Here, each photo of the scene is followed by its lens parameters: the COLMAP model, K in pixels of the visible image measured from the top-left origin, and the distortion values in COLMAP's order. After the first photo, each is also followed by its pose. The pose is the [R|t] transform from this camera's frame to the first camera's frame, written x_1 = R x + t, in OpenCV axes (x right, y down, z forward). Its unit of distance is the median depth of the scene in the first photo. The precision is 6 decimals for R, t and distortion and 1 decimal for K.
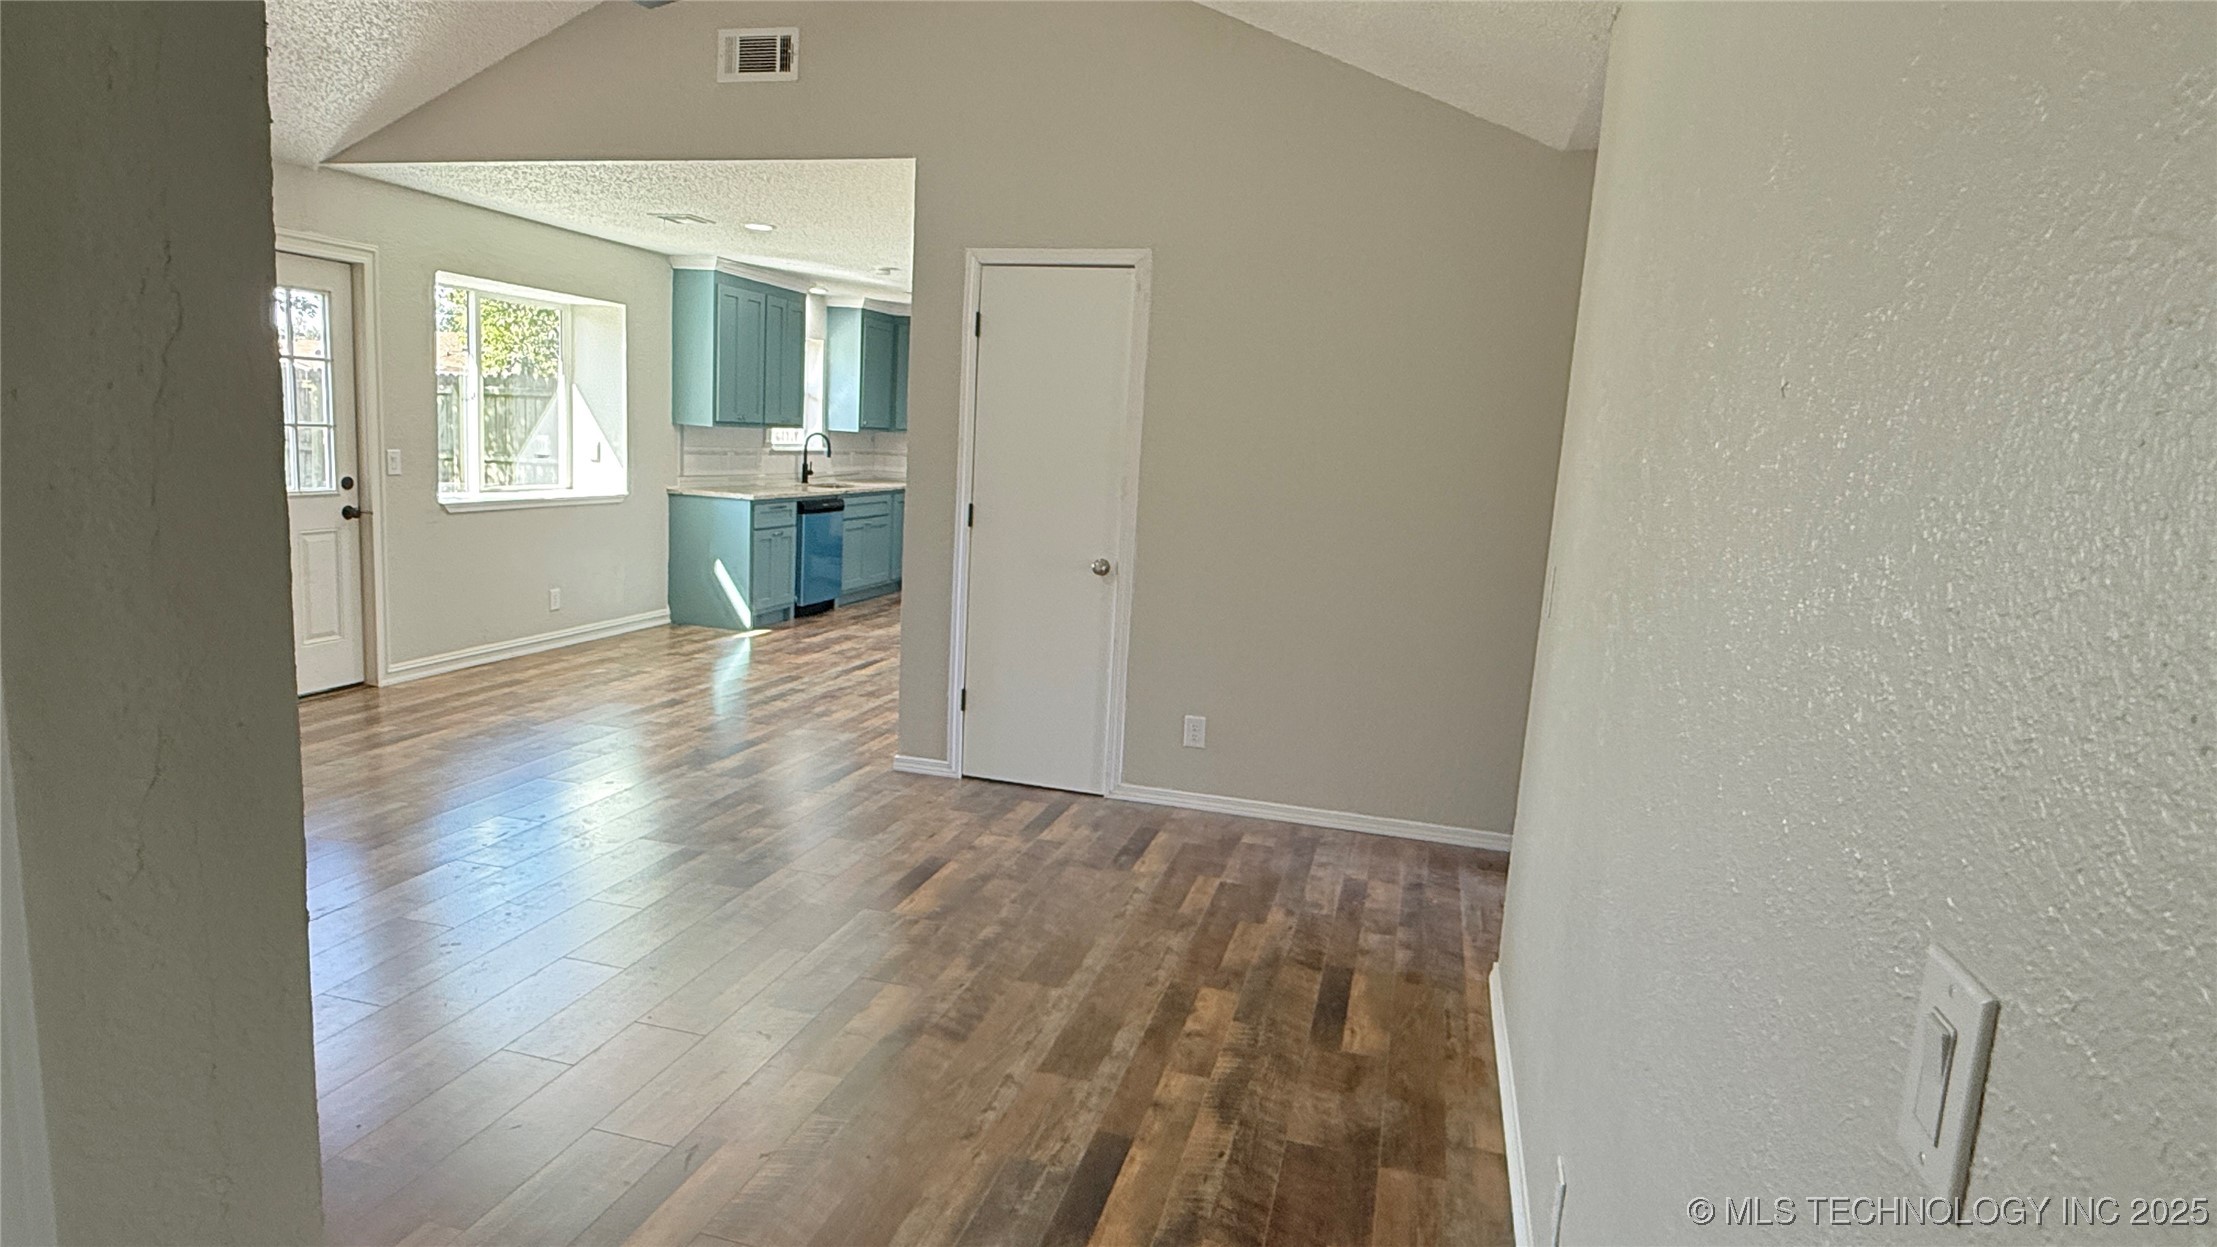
lens RADIAL K [[1212.1, 0, 1107.9], [0, 1212.1, 622.4], [0, 0, 1]] dist [0.001674, -0.000285]
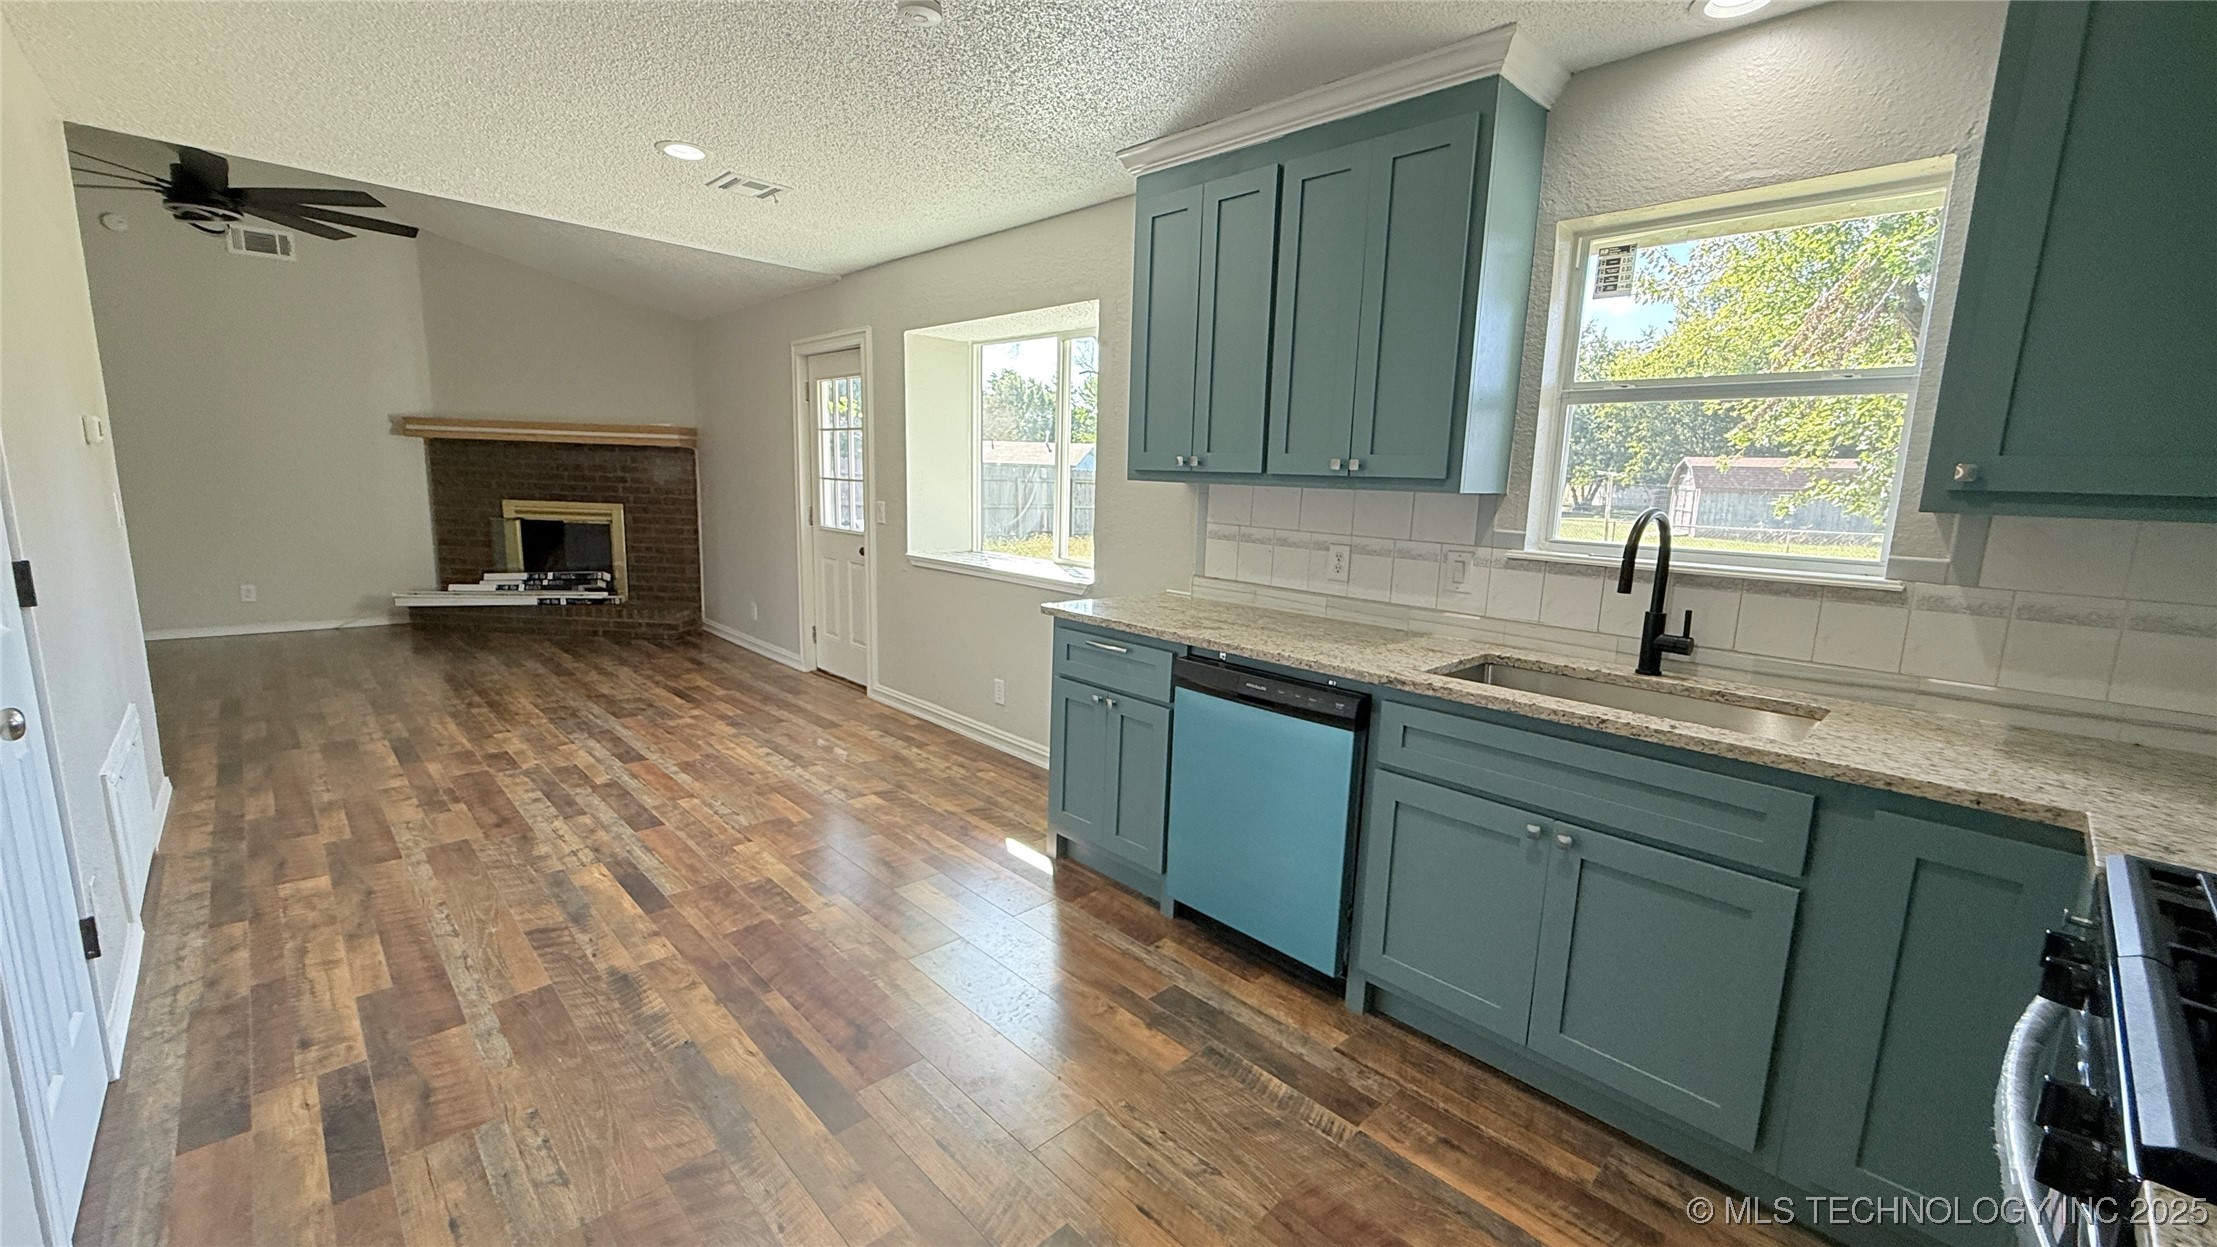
lens RADIAL K [[881.2, 0, 1108.7], [0, 881.2, 628.5], [0, 0, 1]] dist [0.000385, -0.000391]
pose [[-0.512678, 0.072636, -0.855503, 0.015233], [-0.192339, 0.961375, 0.196888, -0.144700], [0.836760, 0.265486, -0.478904, 0.993533]]
